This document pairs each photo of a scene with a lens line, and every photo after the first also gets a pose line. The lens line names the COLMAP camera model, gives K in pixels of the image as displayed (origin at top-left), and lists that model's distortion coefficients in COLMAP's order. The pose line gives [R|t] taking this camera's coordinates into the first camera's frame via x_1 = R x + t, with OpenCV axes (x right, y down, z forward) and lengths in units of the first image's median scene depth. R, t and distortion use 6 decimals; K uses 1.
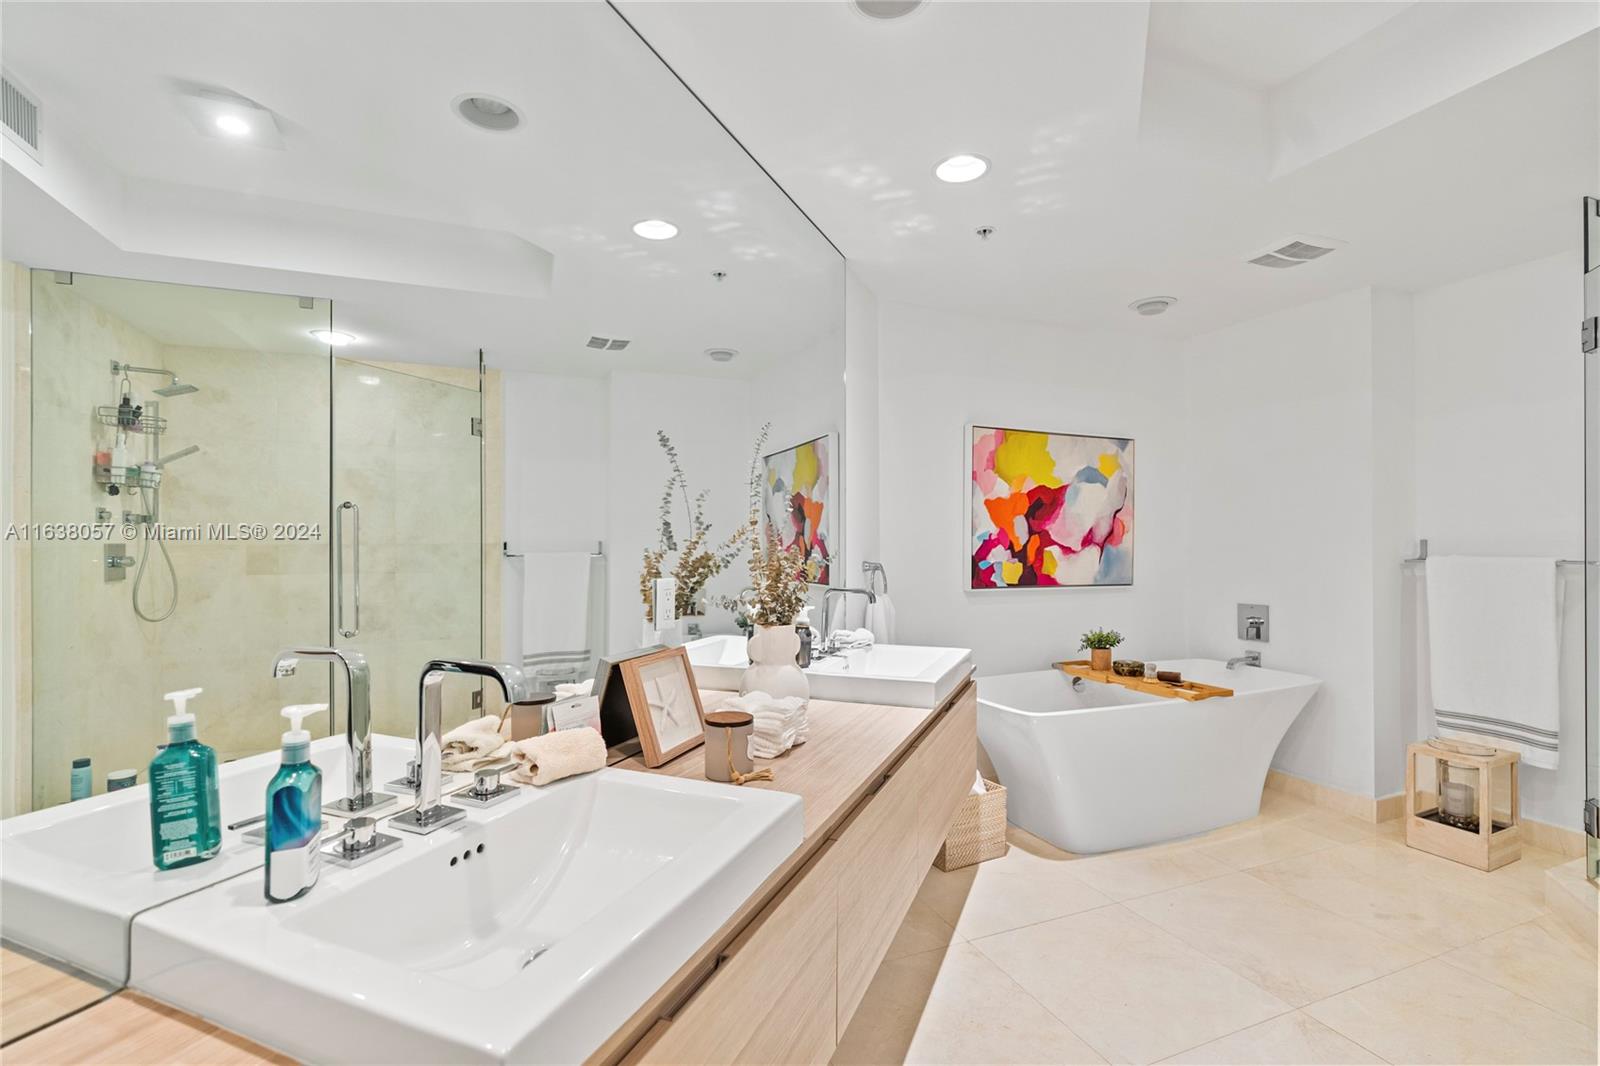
lens RADIAL K [[730.0, 0, 803.9], [0, 730.0, 537.9], [0, 0, 1]] dist [-0.001936, 0.001044]
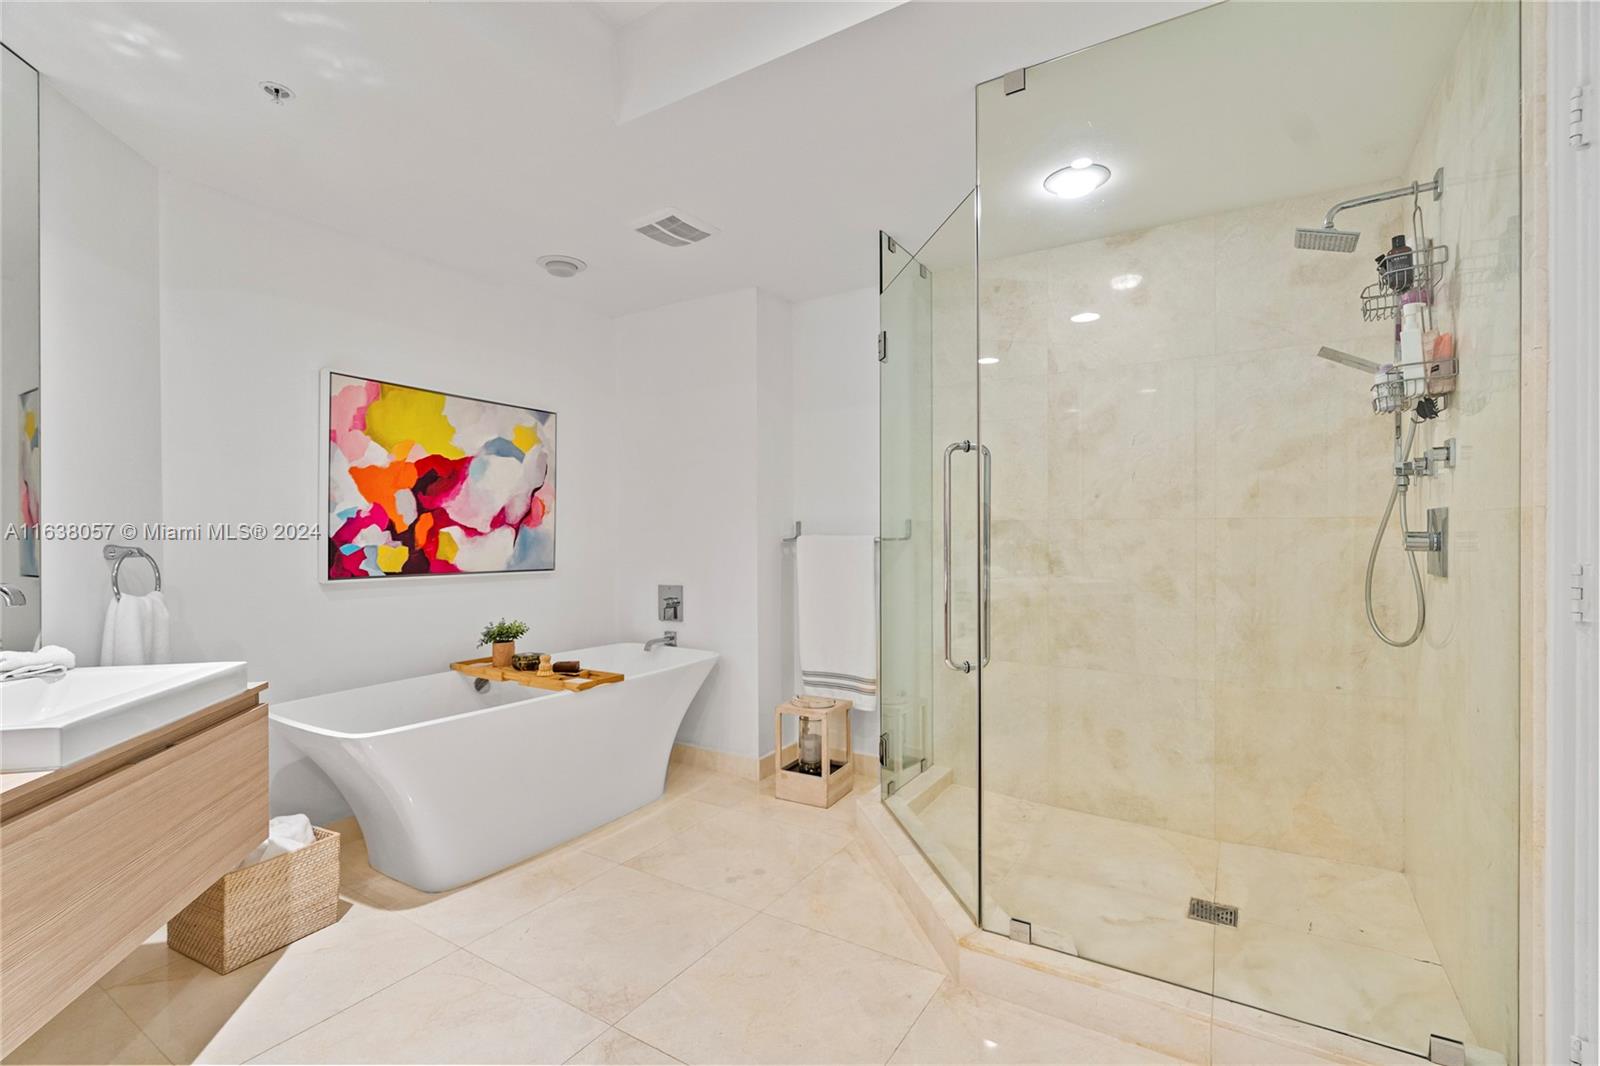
lens RADIAL K [[731.9, 0, 800.0], [0, 731.9, 533.0], [0, 0, 1]] dist [-0.004756, 0.000092]
pose [[0.814002, -0.000707, 0.580862, 0.183848], [-0.000754, 0.999997, 0.002275, 0.017040], [-0.580862, -0.002290, 0.813999, 0.069224]]
